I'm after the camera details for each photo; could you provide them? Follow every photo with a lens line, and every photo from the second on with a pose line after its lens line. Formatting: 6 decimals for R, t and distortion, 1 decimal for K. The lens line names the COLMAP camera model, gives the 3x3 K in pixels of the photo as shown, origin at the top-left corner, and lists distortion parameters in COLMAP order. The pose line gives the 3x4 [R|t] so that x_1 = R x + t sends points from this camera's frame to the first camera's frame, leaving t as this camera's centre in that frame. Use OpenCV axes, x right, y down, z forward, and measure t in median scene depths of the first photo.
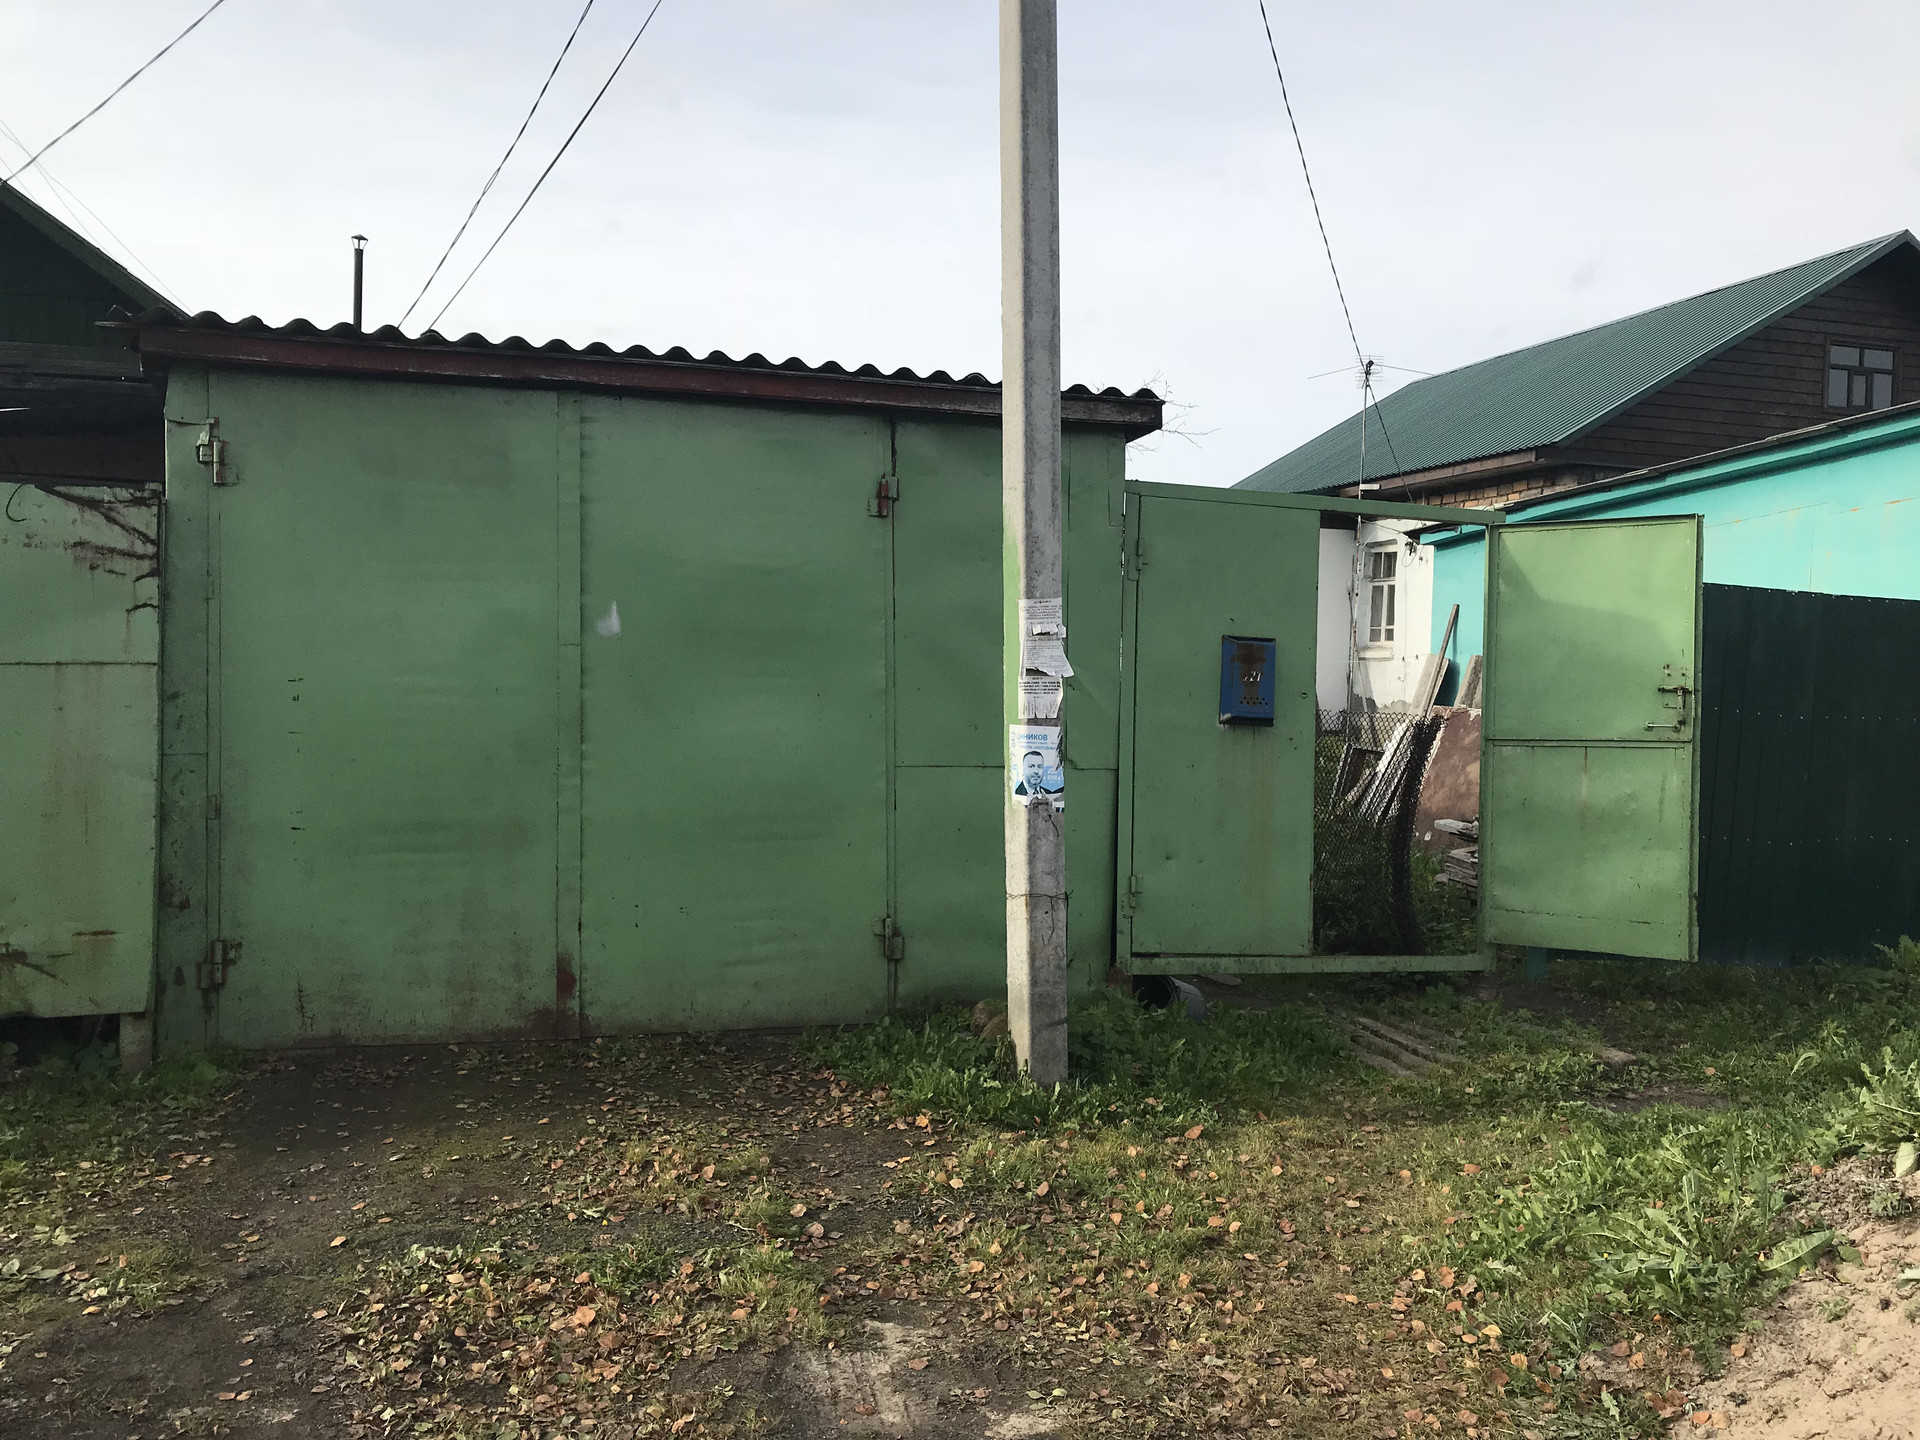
lens RADIAL K [[1570.5, 0, 936.2], [0, 1570.5, 712.0], [0, 0, 1]] dist [0.055634, -0.064996]
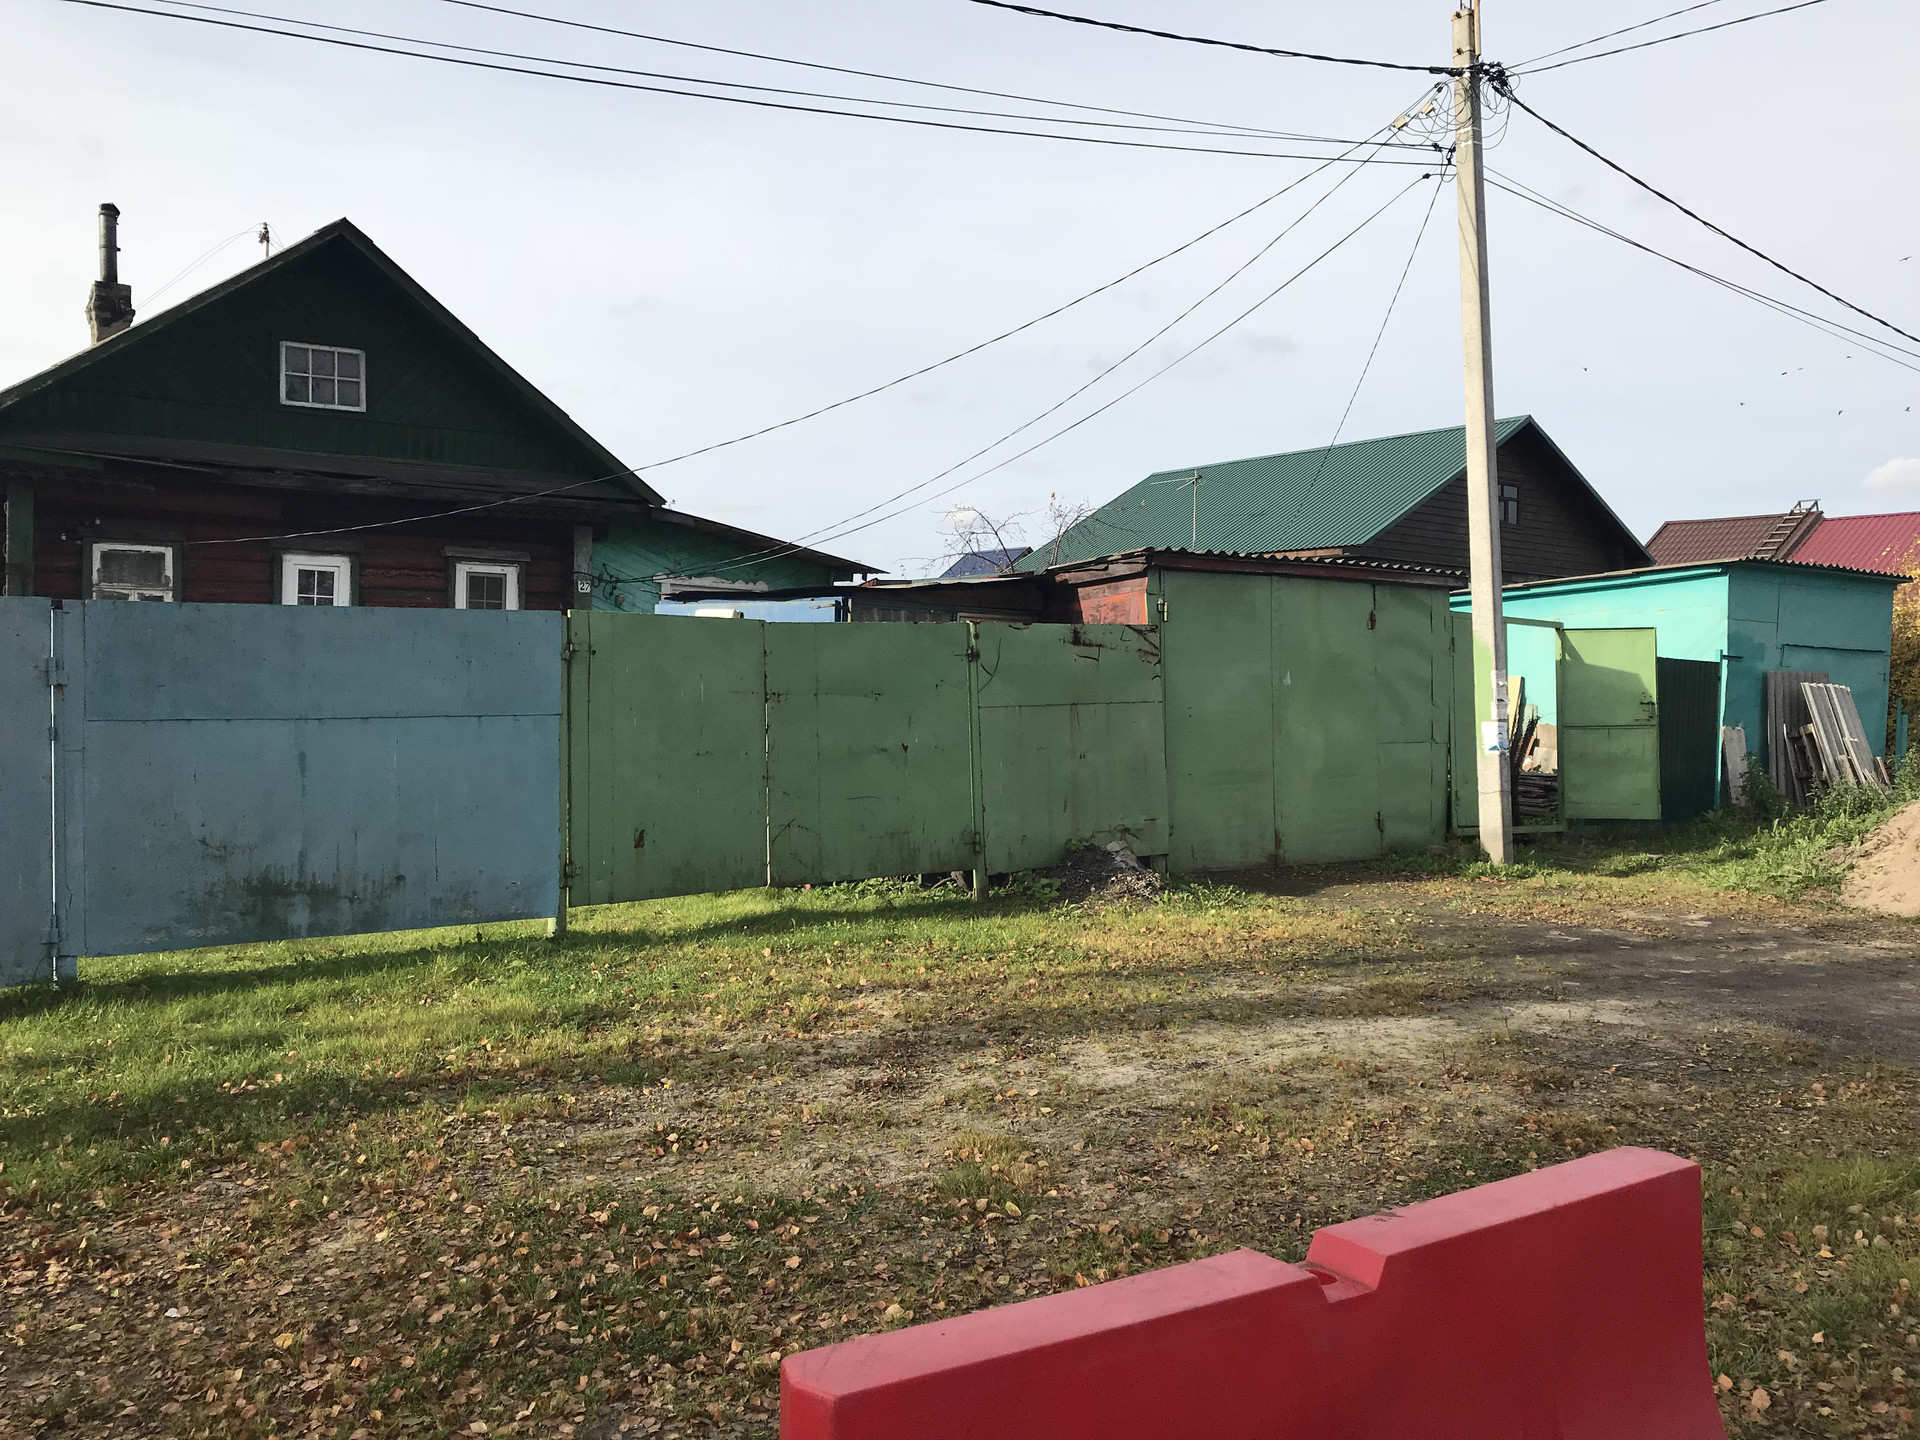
lens RADIAL K [[1598.2, 0, 936.9], [0, 1598.2, 701.8], [0, 0, 1]] dist [0.043480, -0.005451]
pose [[0.942789, -0.014460, 0.333076, -1.575115], [0.019072, 0.999762, -0.010582, -0.012689], [-0.332844, 0.016329, 0.942841, -1.061071]]
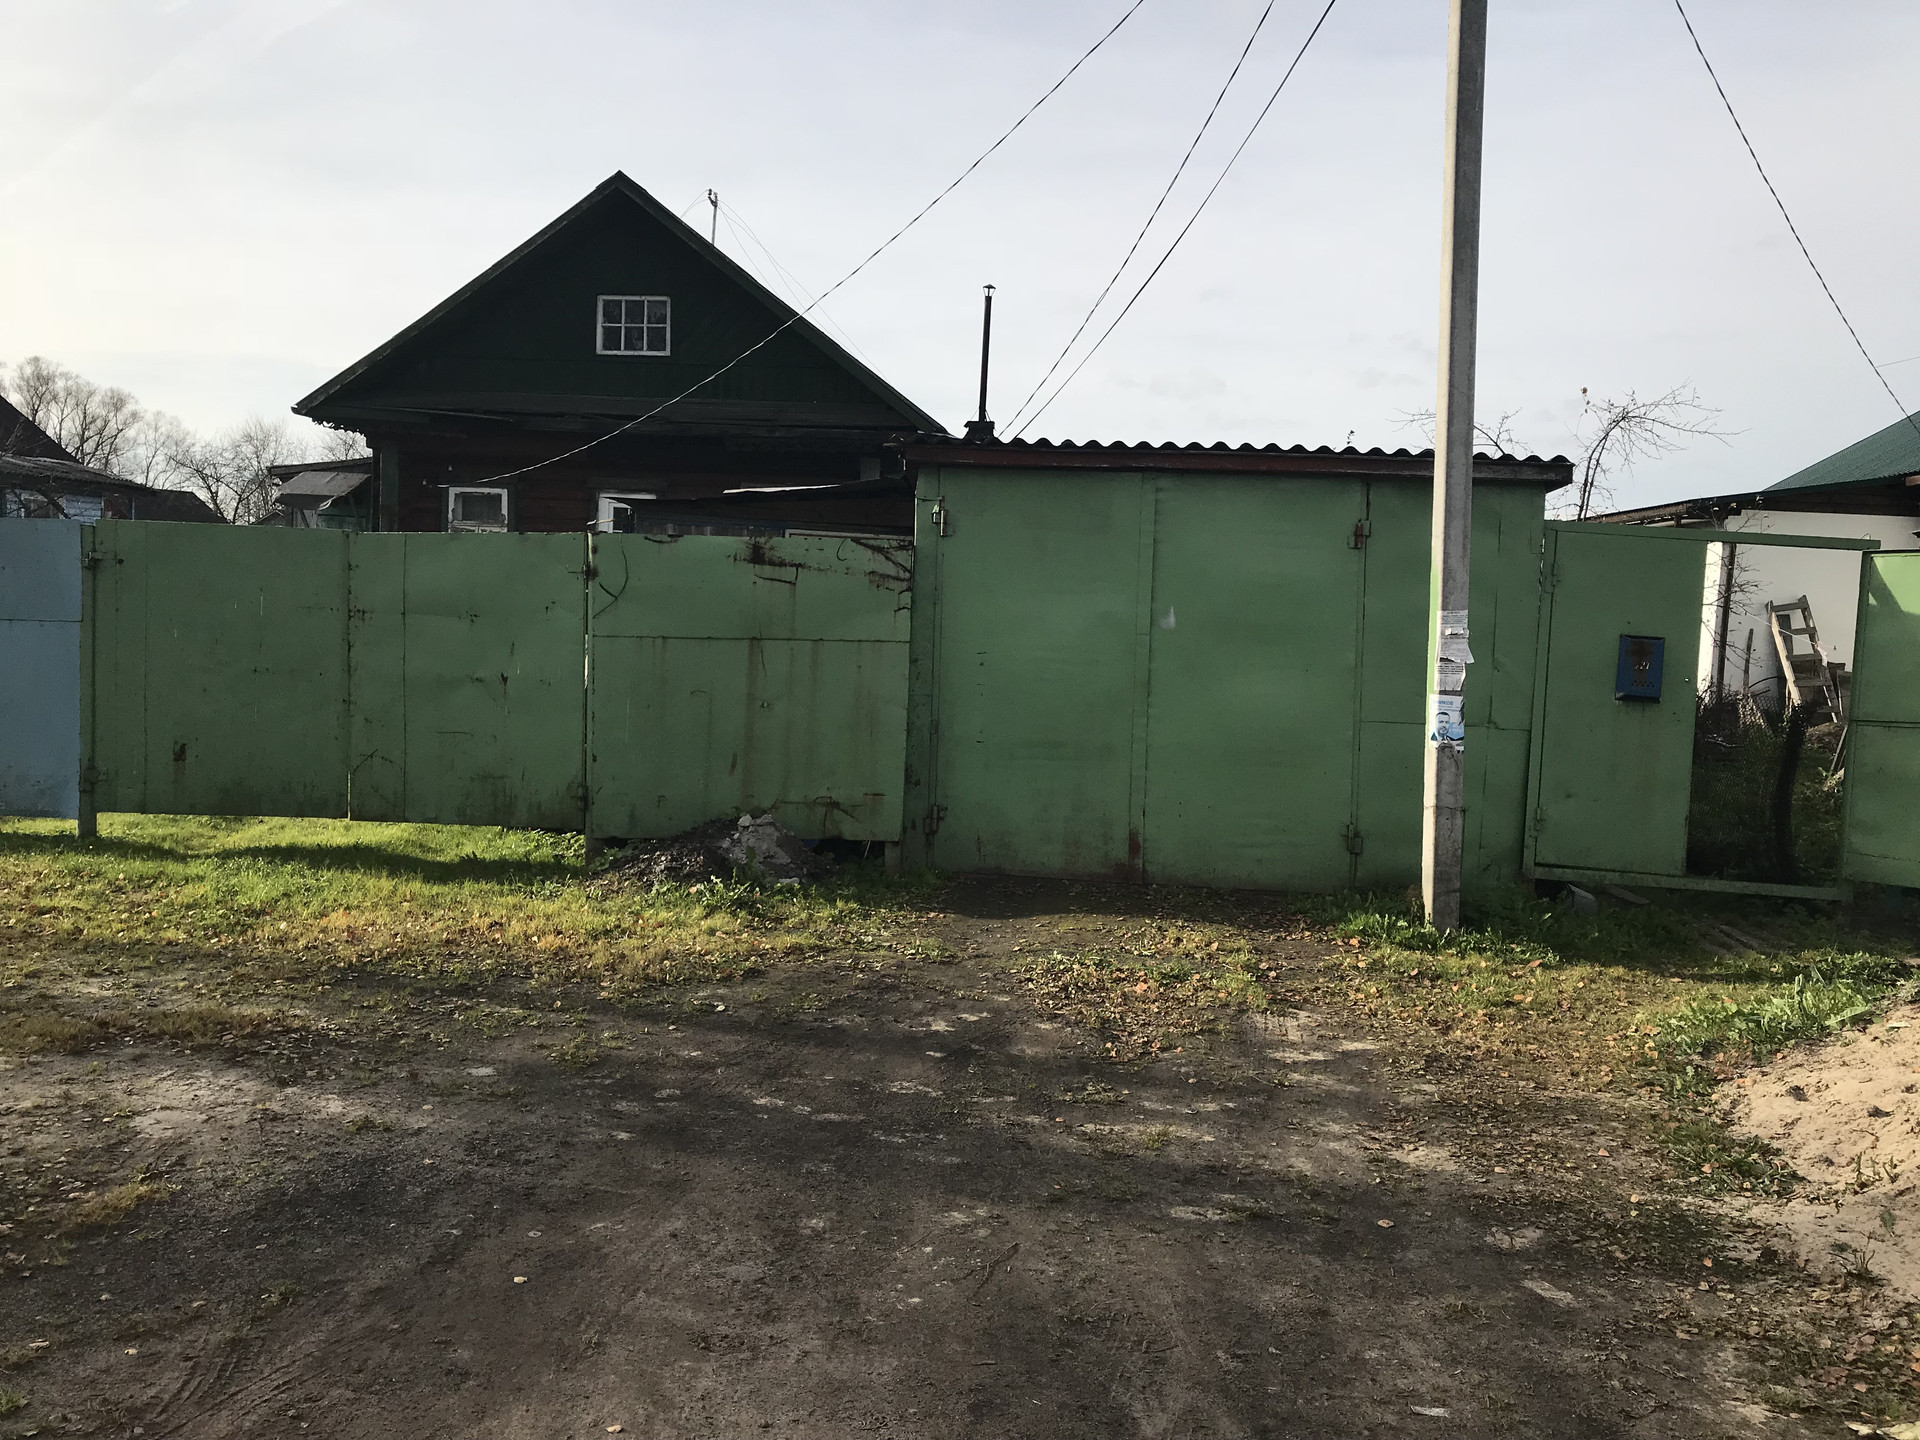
lens RADIAL K [[1570.5, 0, 936.2], [0, 1570.5, 712.0], [0, 0, 1]] dist [0.055634, -0.064996]
pose [[0.936713, 0.037704, -0.348063, 0.133428], [-0.030580, 0.999196, 0.025940, 0.000498], [0.348761, -0.013655, 0.937112, -0.592190]]
